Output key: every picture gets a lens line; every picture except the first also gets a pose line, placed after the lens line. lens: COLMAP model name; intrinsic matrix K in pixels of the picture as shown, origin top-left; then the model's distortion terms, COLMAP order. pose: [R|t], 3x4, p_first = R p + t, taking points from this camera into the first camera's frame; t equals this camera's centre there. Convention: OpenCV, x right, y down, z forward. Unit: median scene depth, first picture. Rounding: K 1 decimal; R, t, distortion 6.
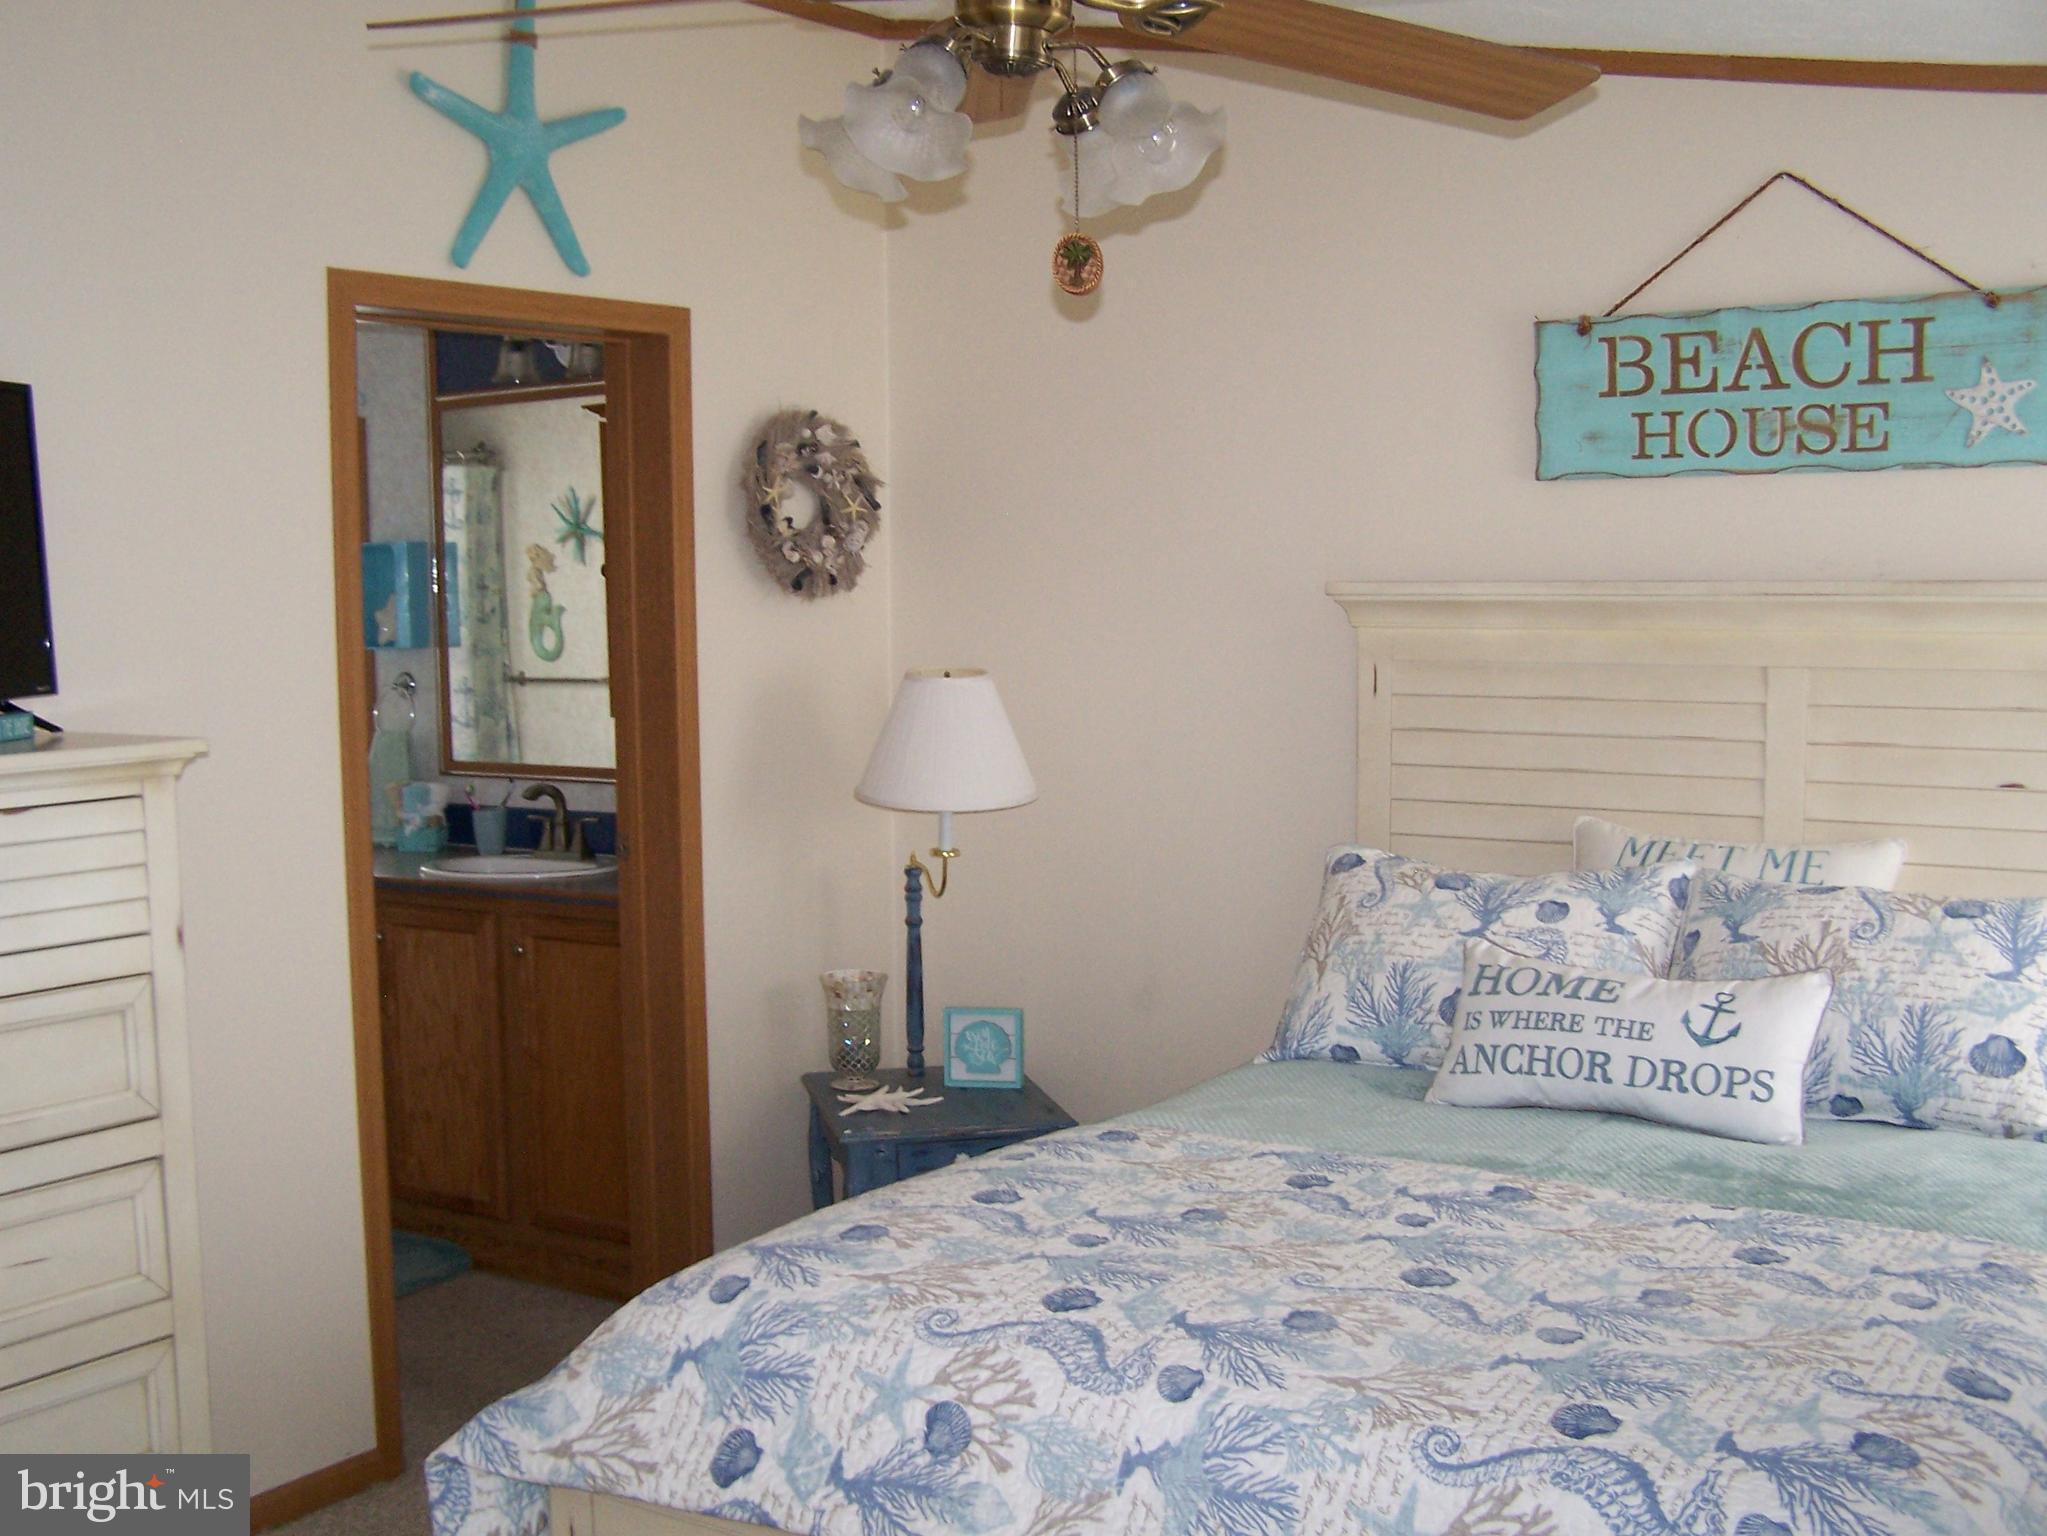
lens RADIAL K [[2329.2, 0, 980.0], [0, 2329.2, 798.4], [0, 0, 1]] dist [-0.201985, 0.359100]
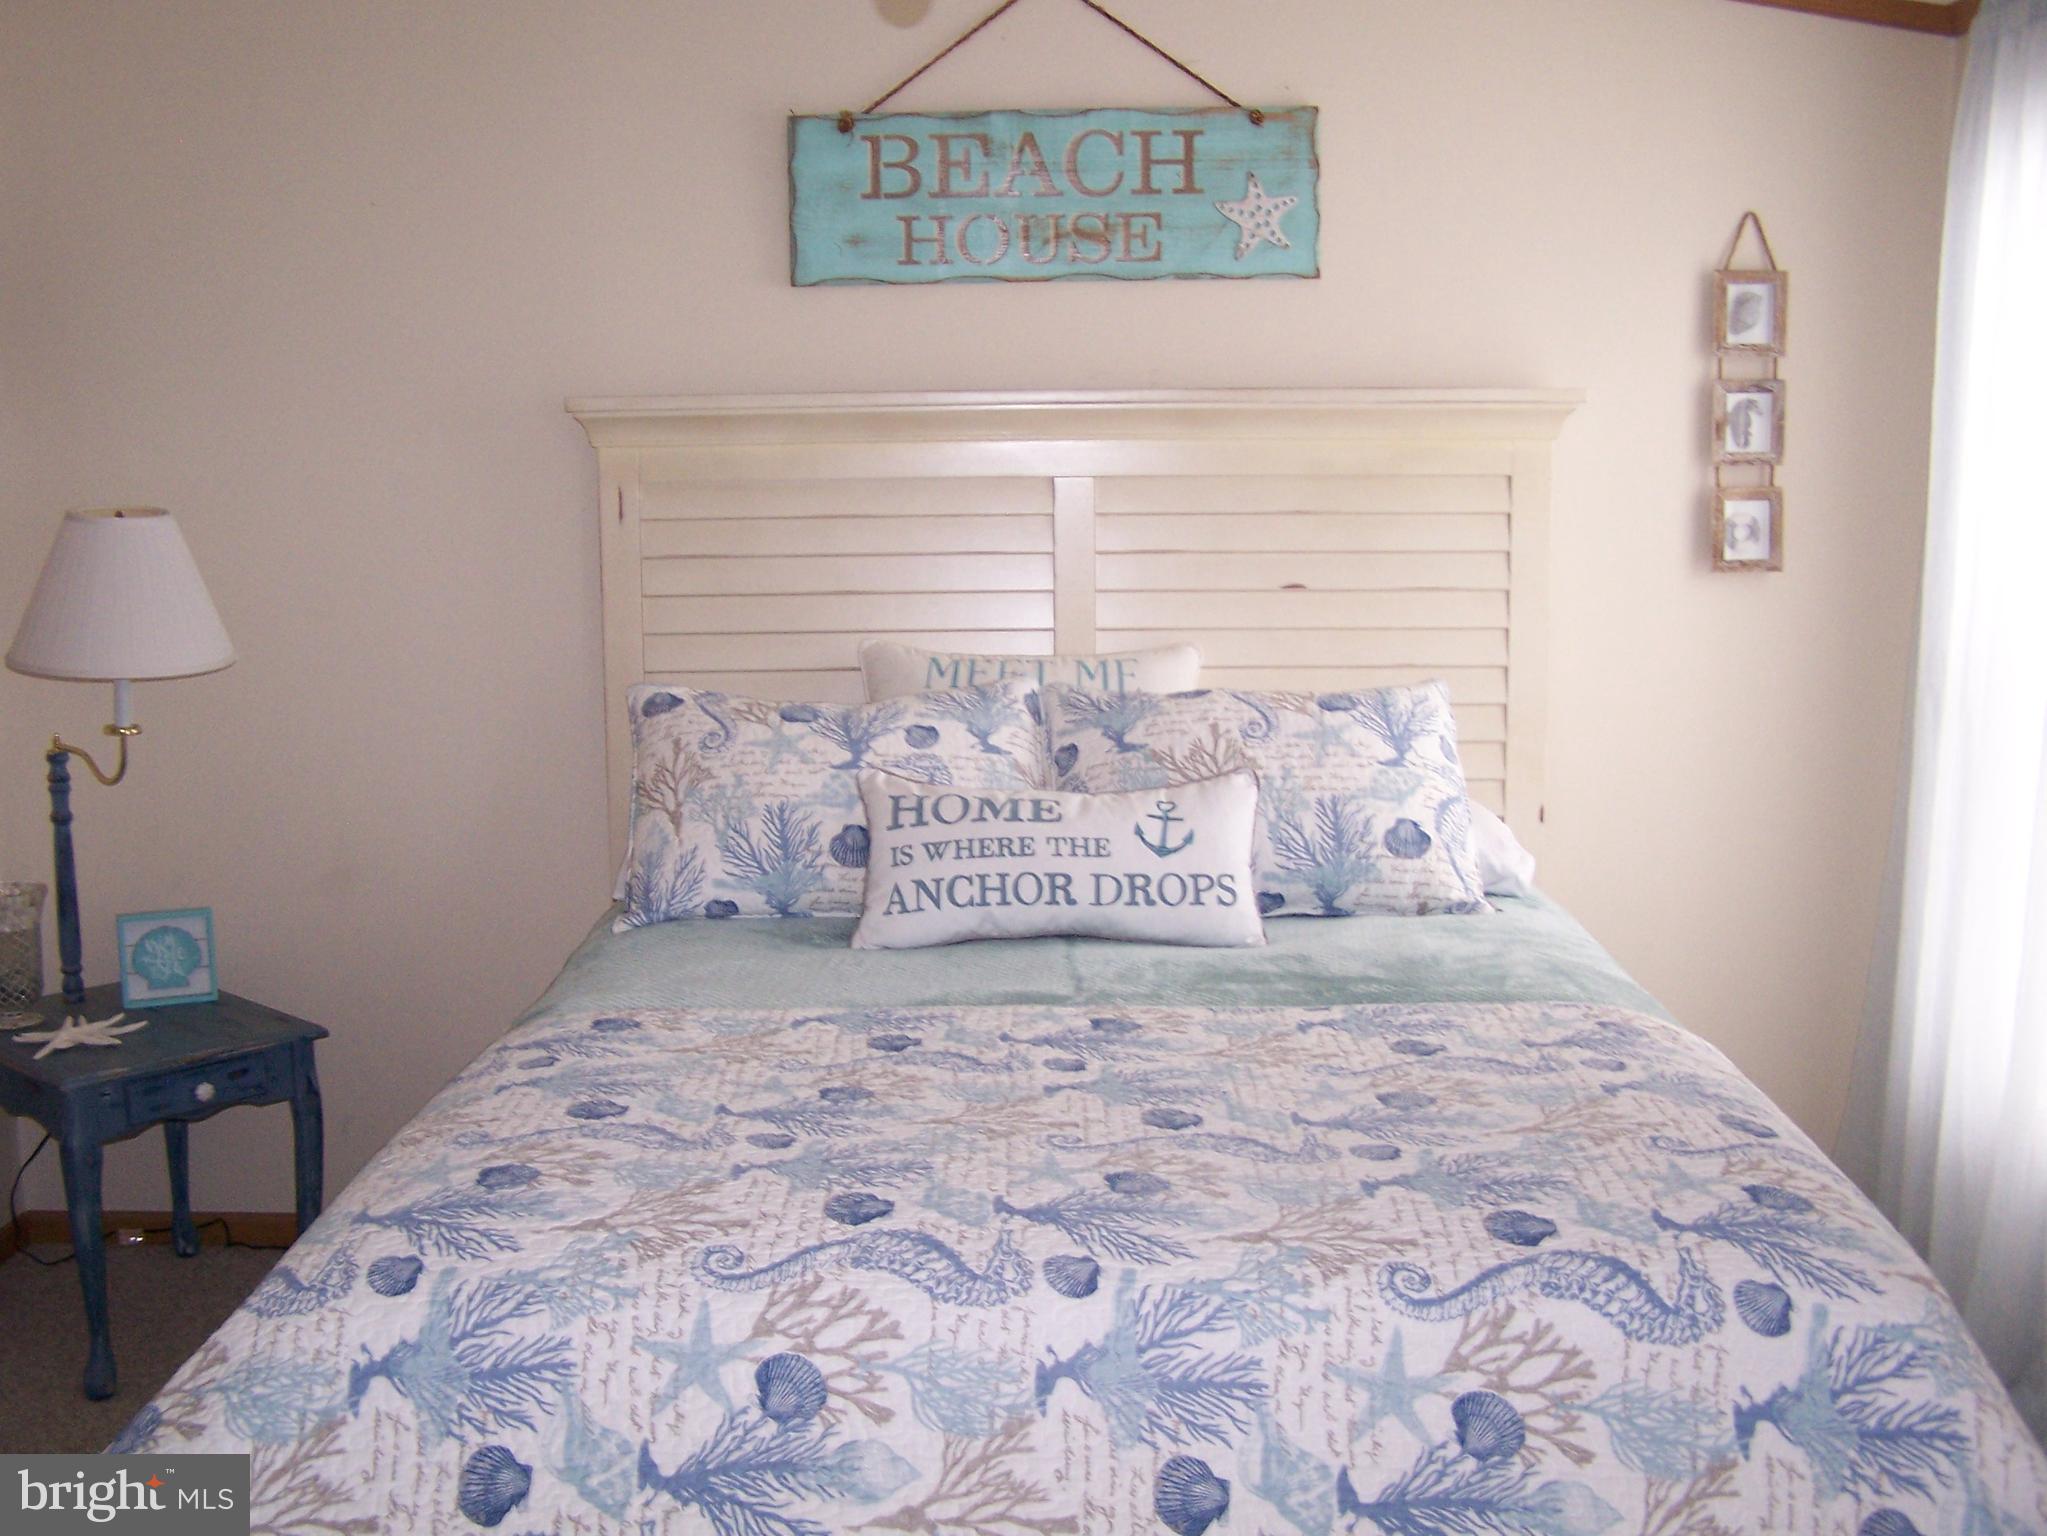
lens RADIAL K [[2329.2, 0, 980.0], [0, 2329.2, 798.4], [0, 0, 1]] dist [-0.201985, 0.359100]
pose [[0.837793, -0.085248, 0.539291, -0.329899], [0.054160, 0.995840, 0.073279, 0.007564], [-0.543295, -0.032185, 0.838925, 0.243394]]
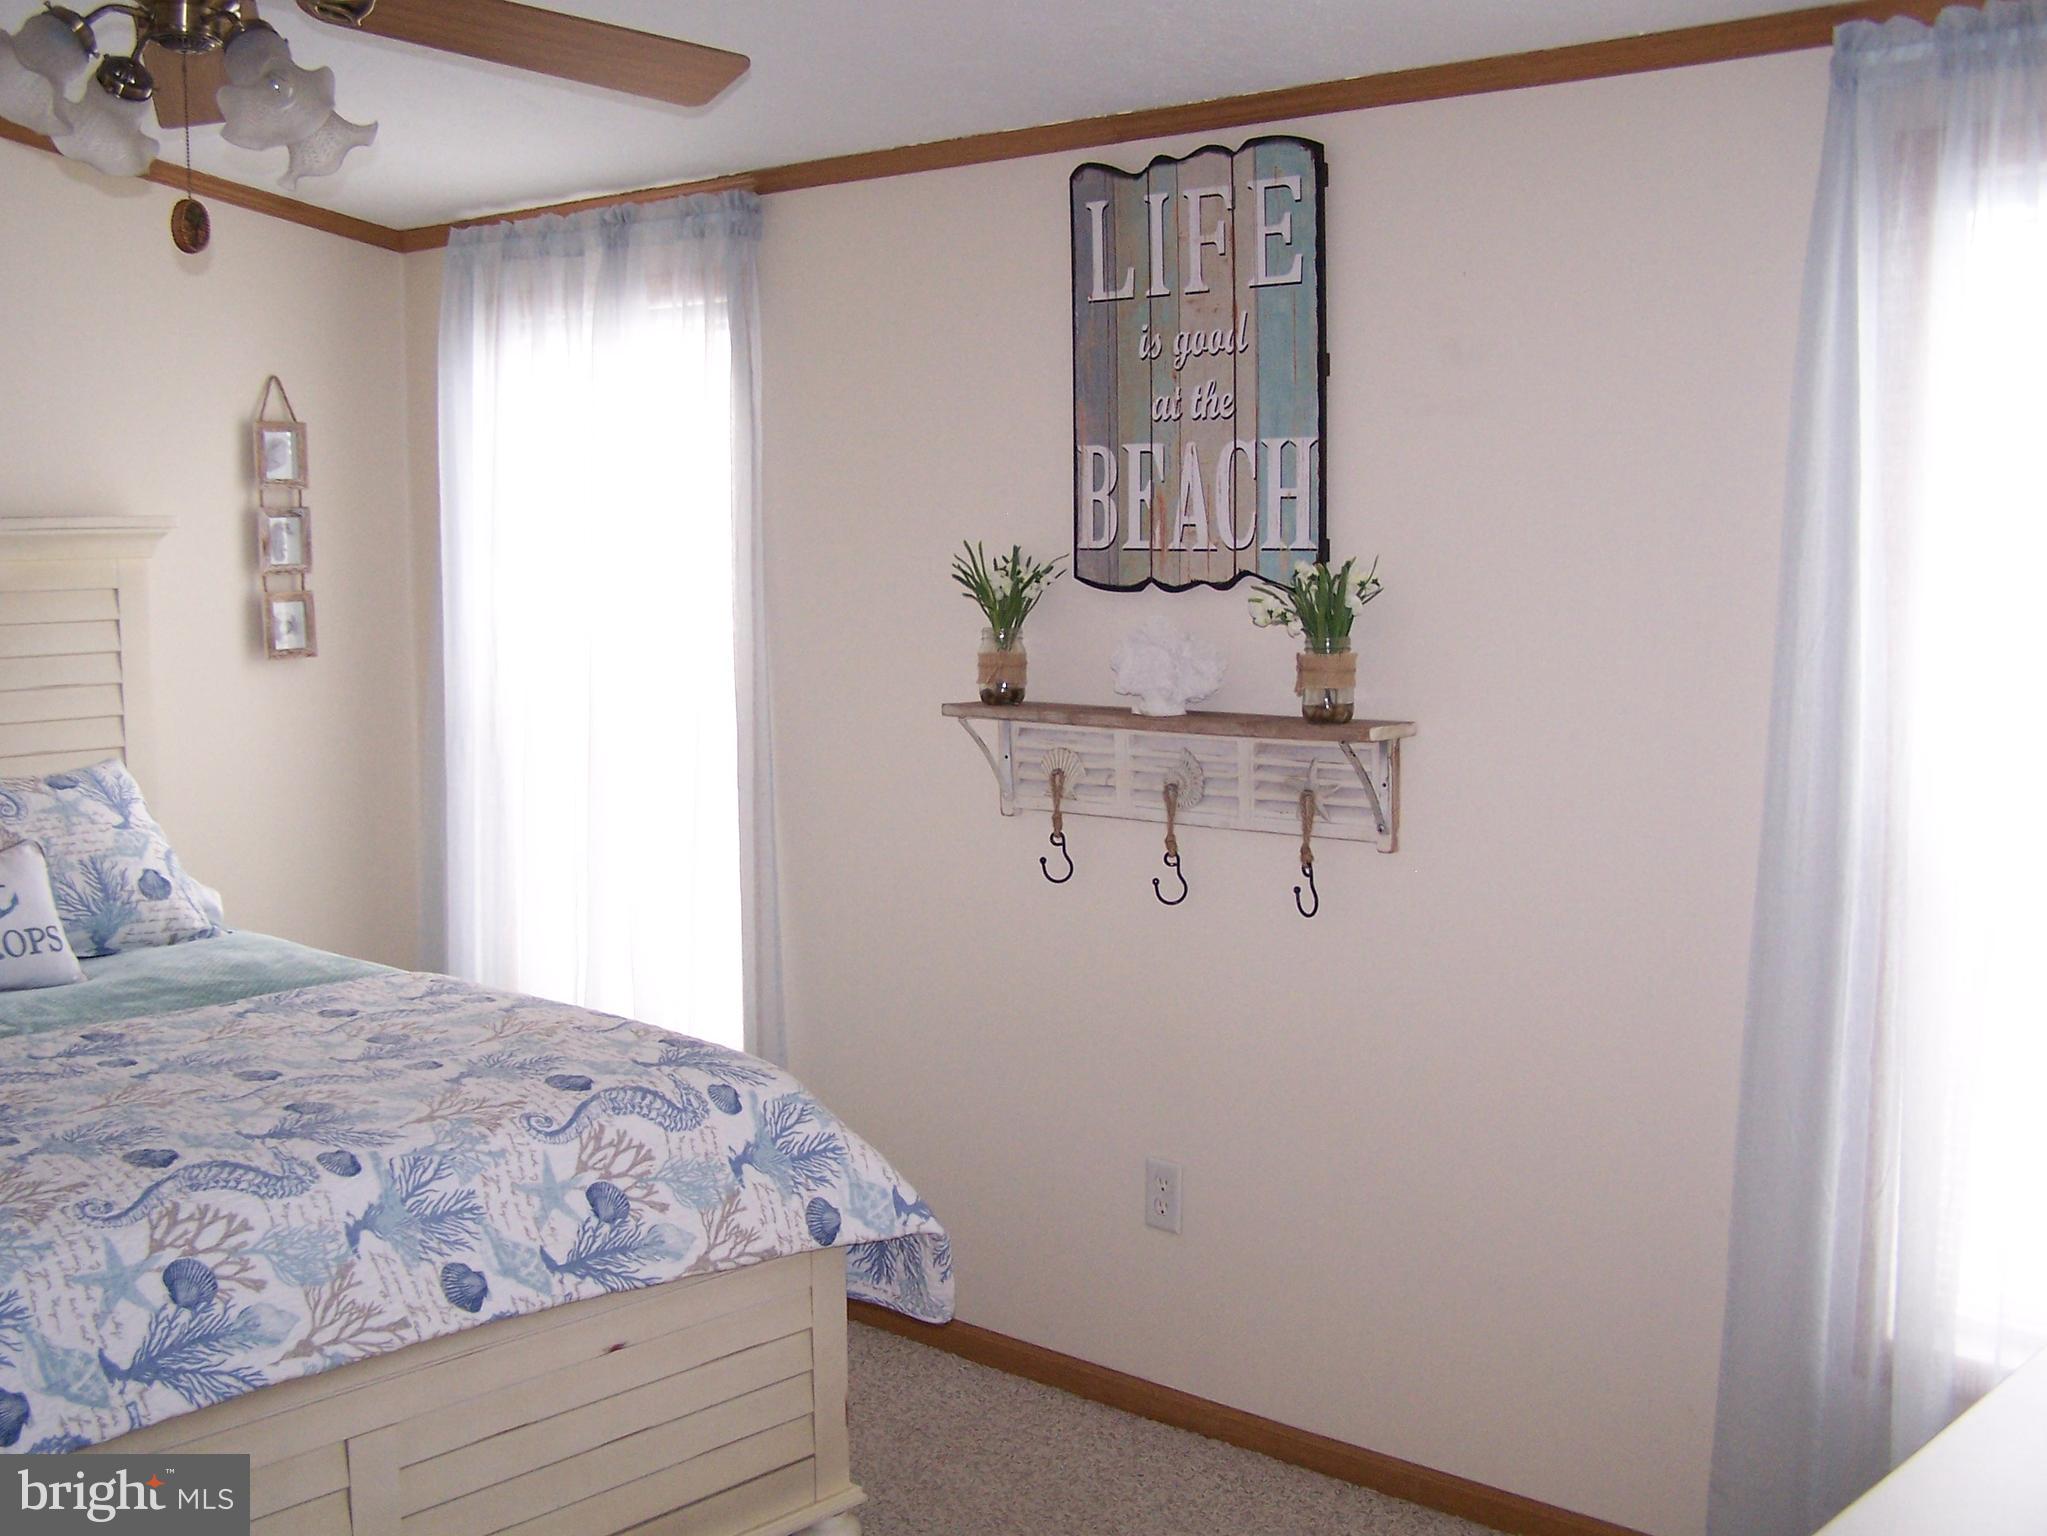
lens RADIAL K [[2329.2, 0, 980.0], [0, 2329.2, 798.4], [0, 0, 1]] dist [-0.201985, 0.359100]
pose [[0.137877, -0.112550, 0.984034, -0.863385], [0.095605, 0.990396, 0.099882, -0.021960], [-0.985824, 0.080307, 0.147313, 0.390508]]
